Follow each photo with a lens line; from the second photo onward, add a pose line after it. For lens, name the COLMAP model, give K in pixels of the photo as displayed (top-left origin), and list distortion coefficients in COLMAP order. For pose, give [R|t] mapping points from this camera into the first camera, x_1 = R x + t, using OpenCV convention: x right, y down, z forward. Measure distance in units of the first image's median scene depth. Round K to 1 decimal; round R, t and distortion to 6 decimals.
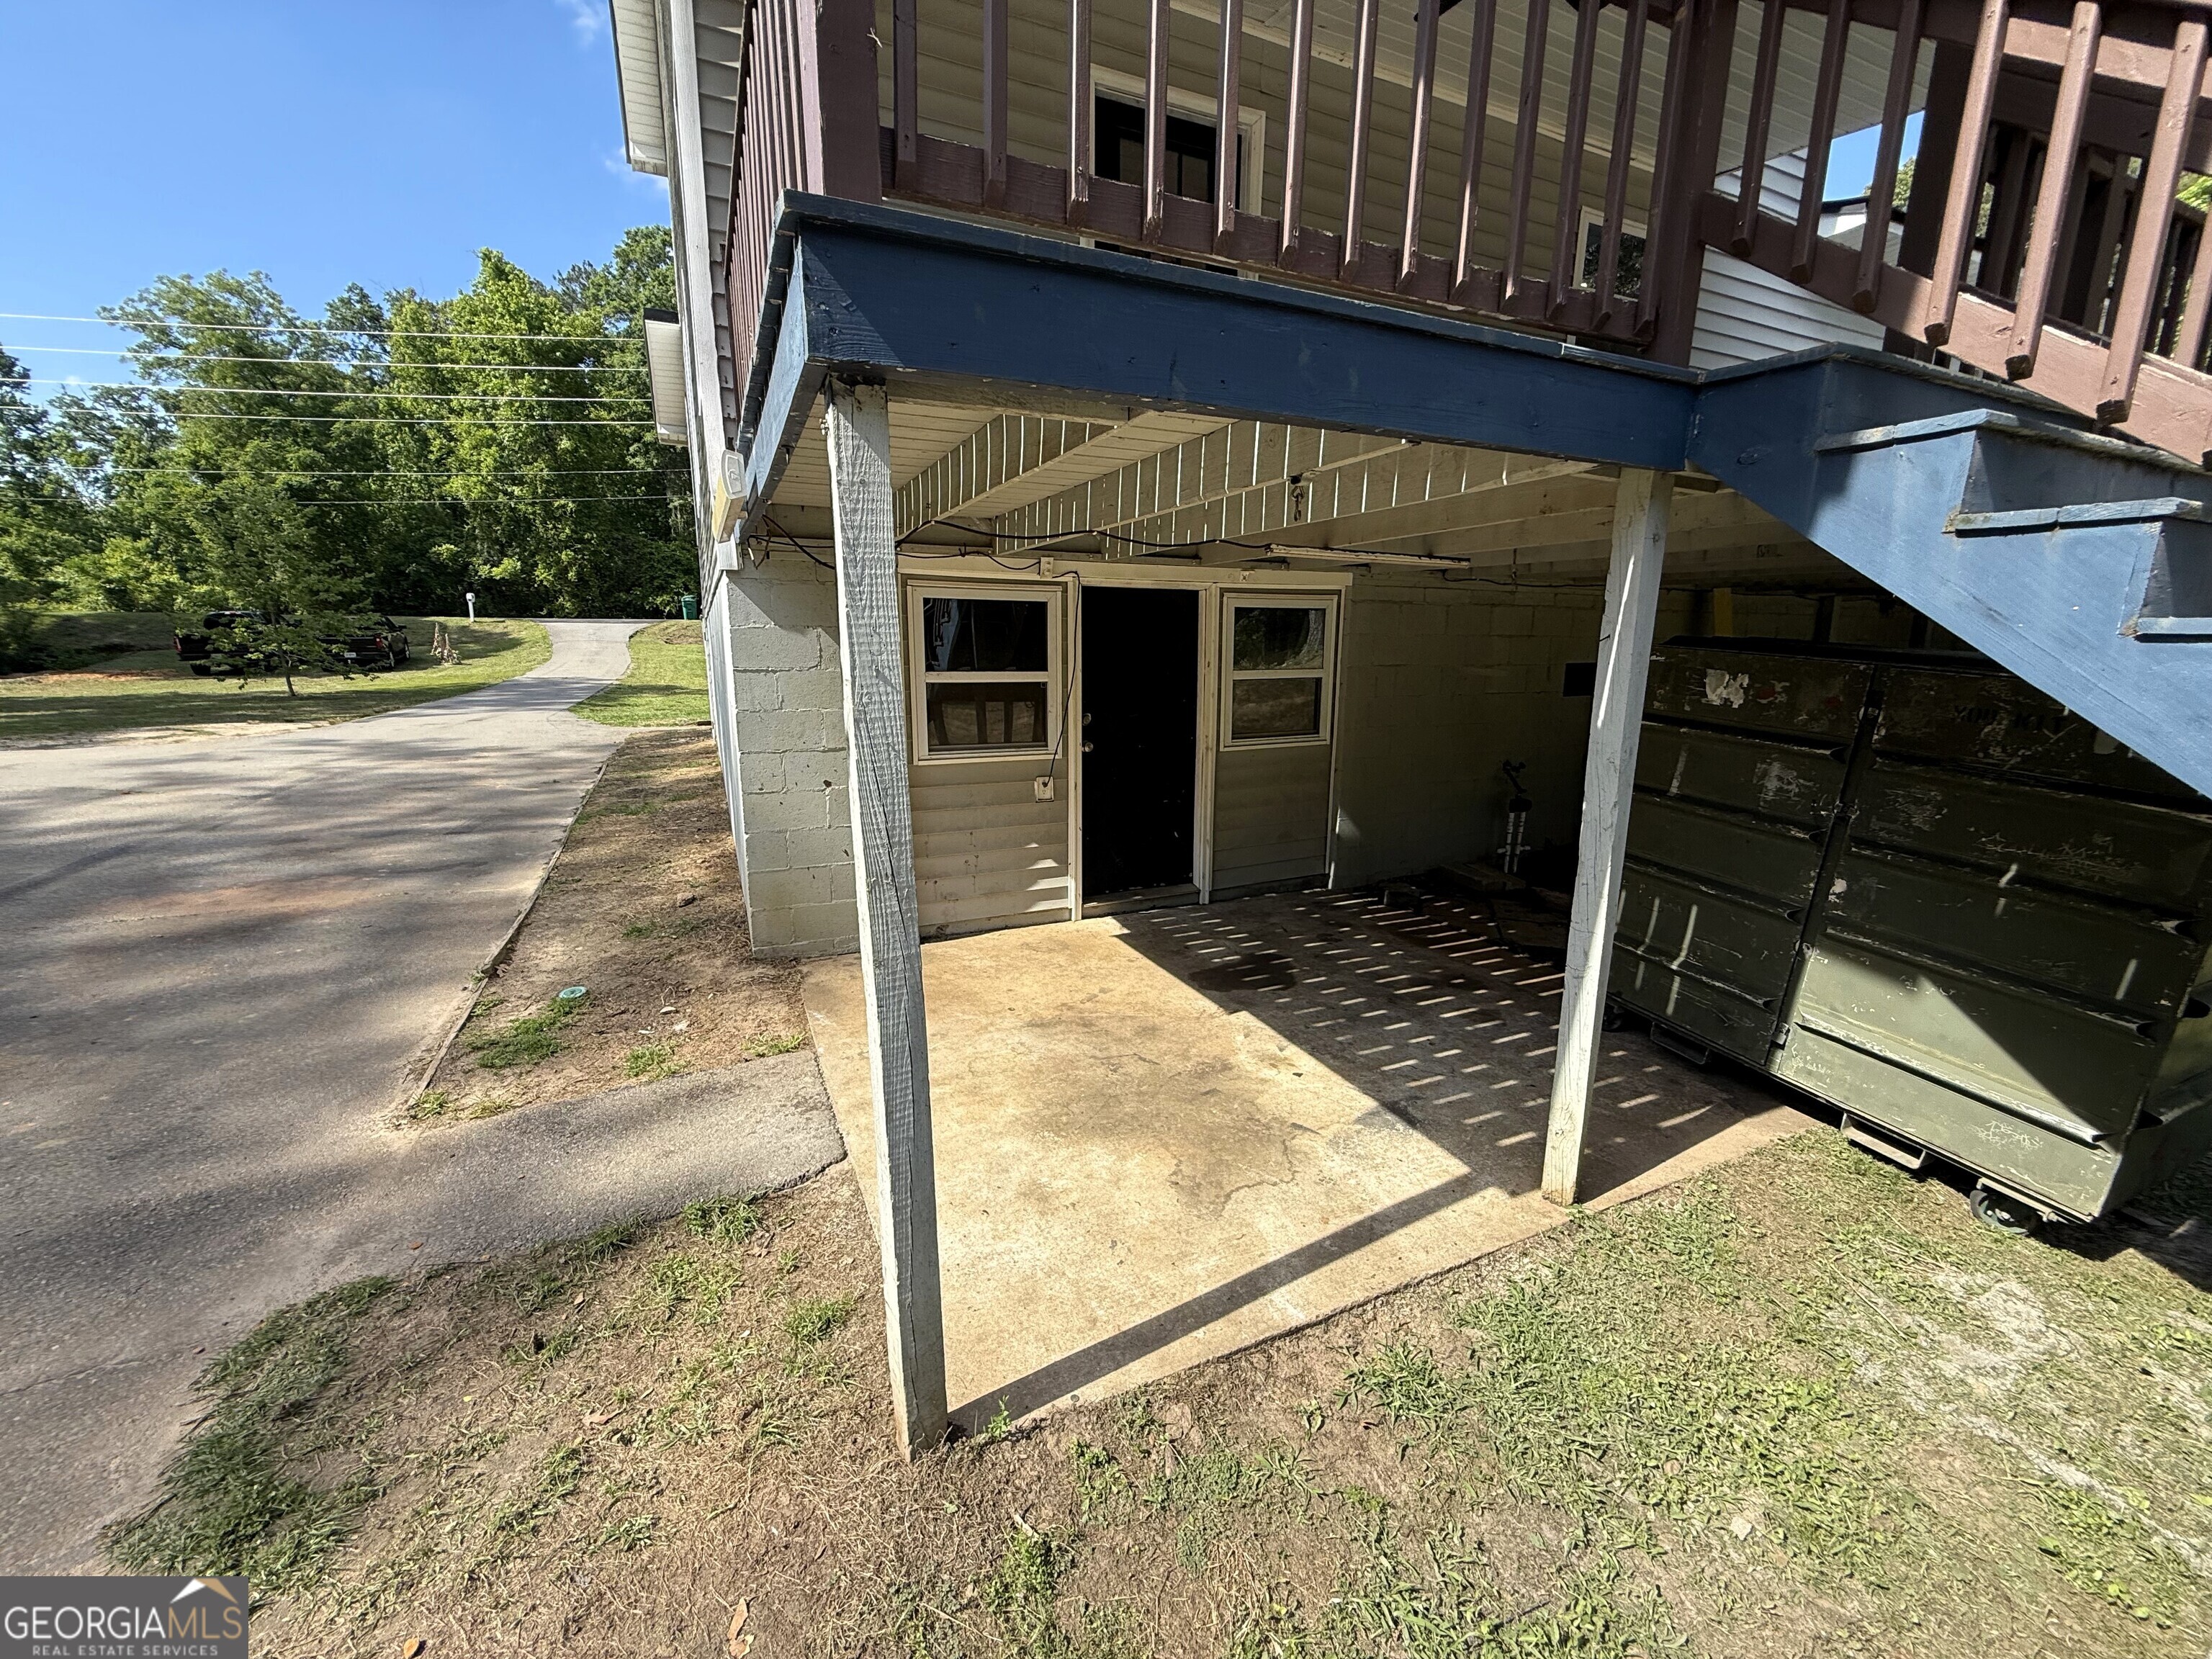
lens RADIAL K [[879.9, 0, 1091.4], [0, 879.9, 827.3], [0, 0, 1]] dist [0.000718, 0.000183]
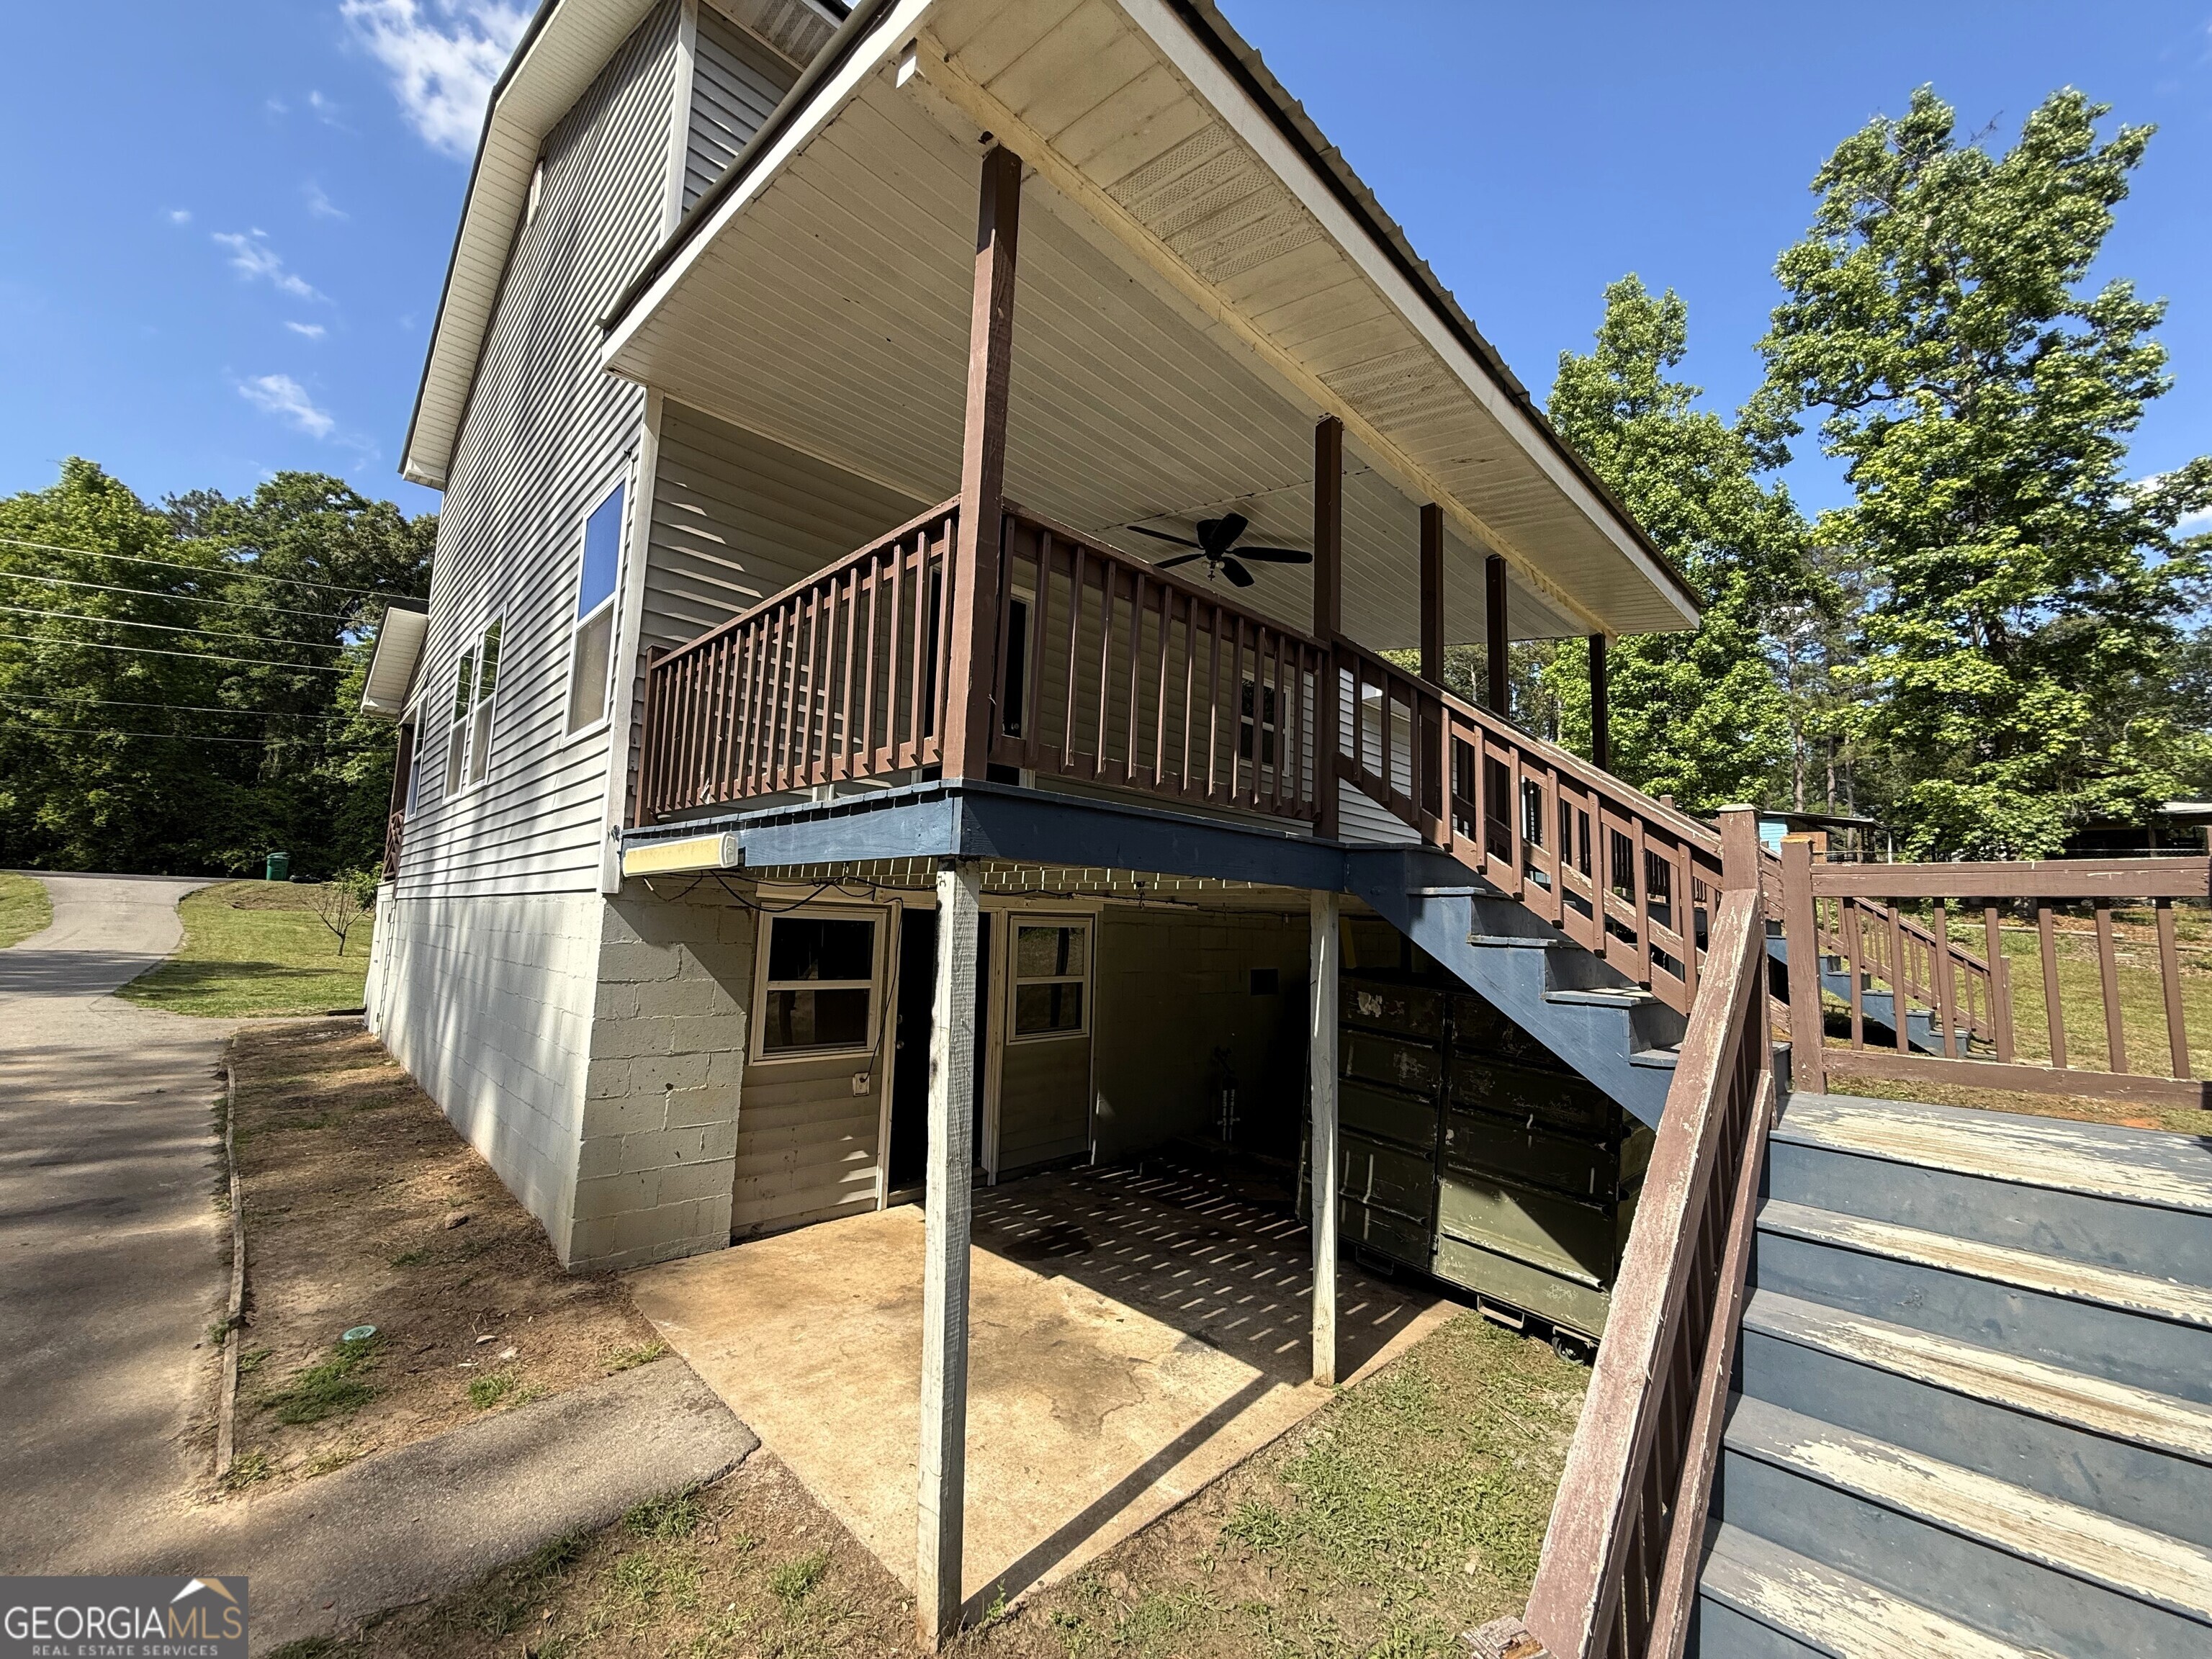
lens RADIAL K [[879.9, 0, 1089.9], [0, 879.9, 836.6], [0, 0, 1]] dist [0.000718, 0.000183]
pose [[0.940206, 0.059952, 0.335289, -0.177378], [0.043055, 0.955572, -0.291598, -0.005818], [-0.337874, 0.288598, 0.895853, -0.194059]]
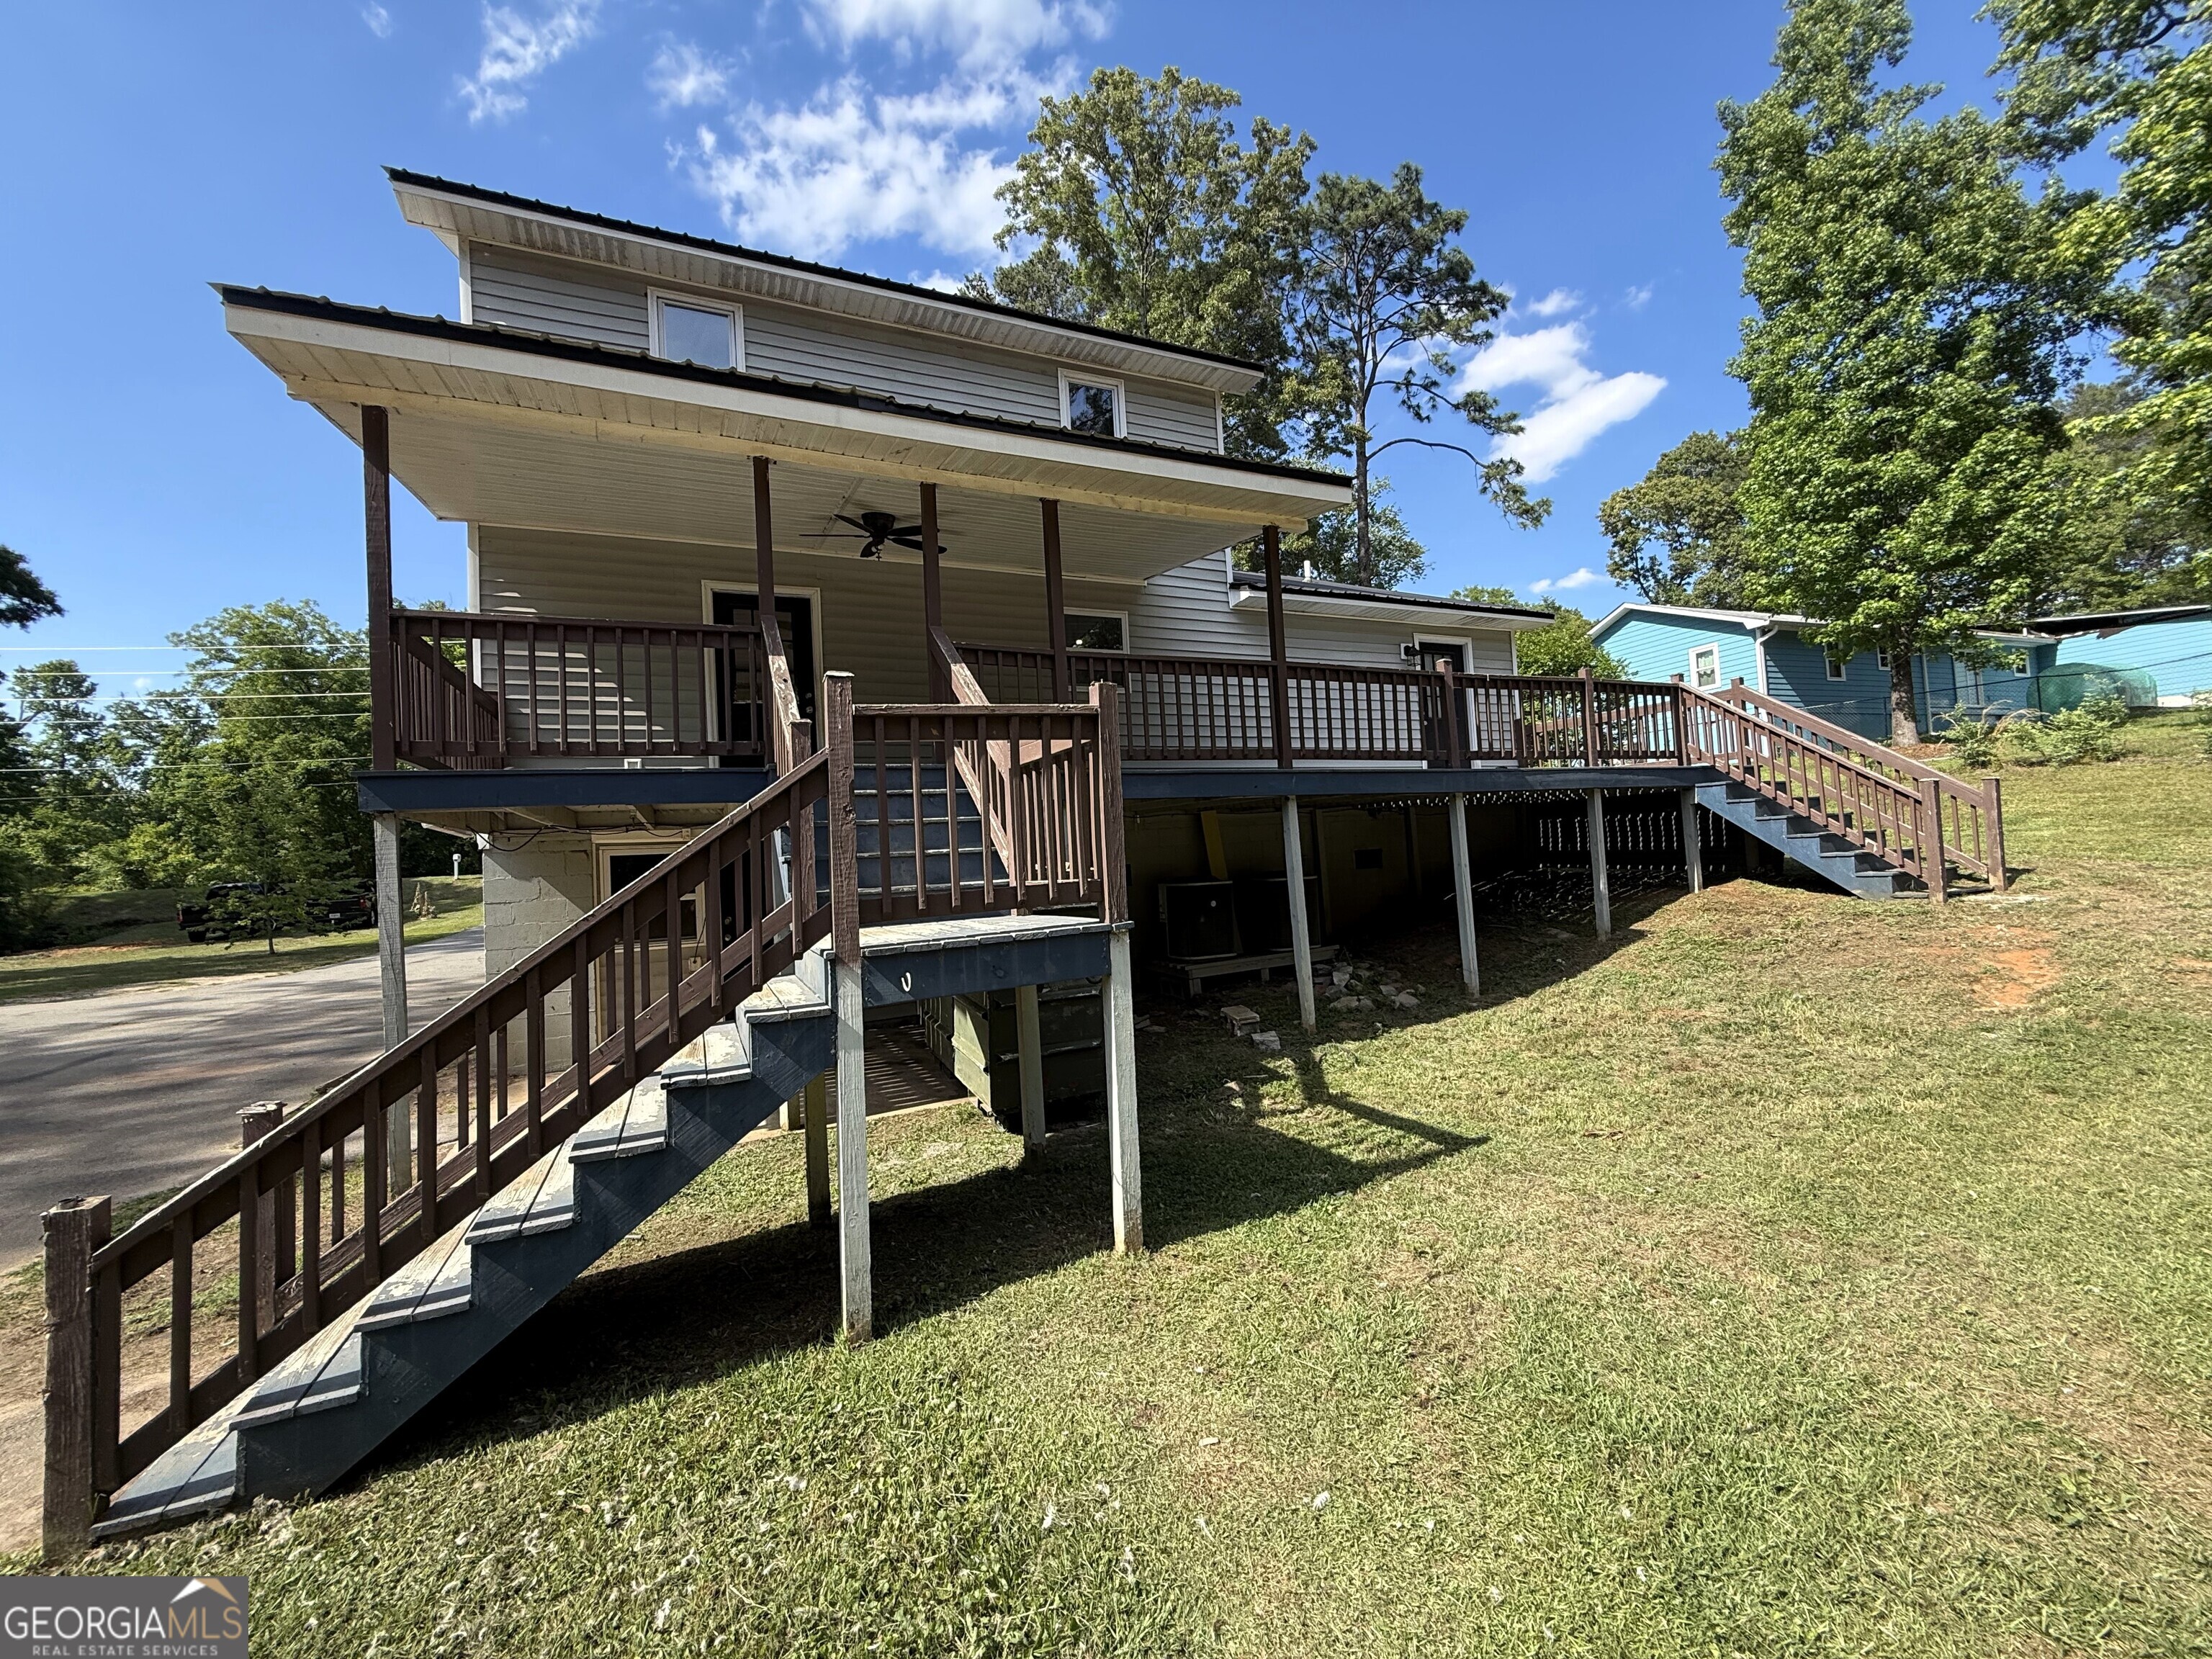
lens RADIAL K [[879.9, 0, 1086.2], [0, 879.9, 826.7], [0, 0, 1]] dist [0.000718, 0.000183]
pose [[0.998173, -0.060003, 0.007093, 0.659921], [0.059918, 0.967910, -0.244050, 0.146352], [0.007779, 0.244029, 0.969737, -0.618816]]
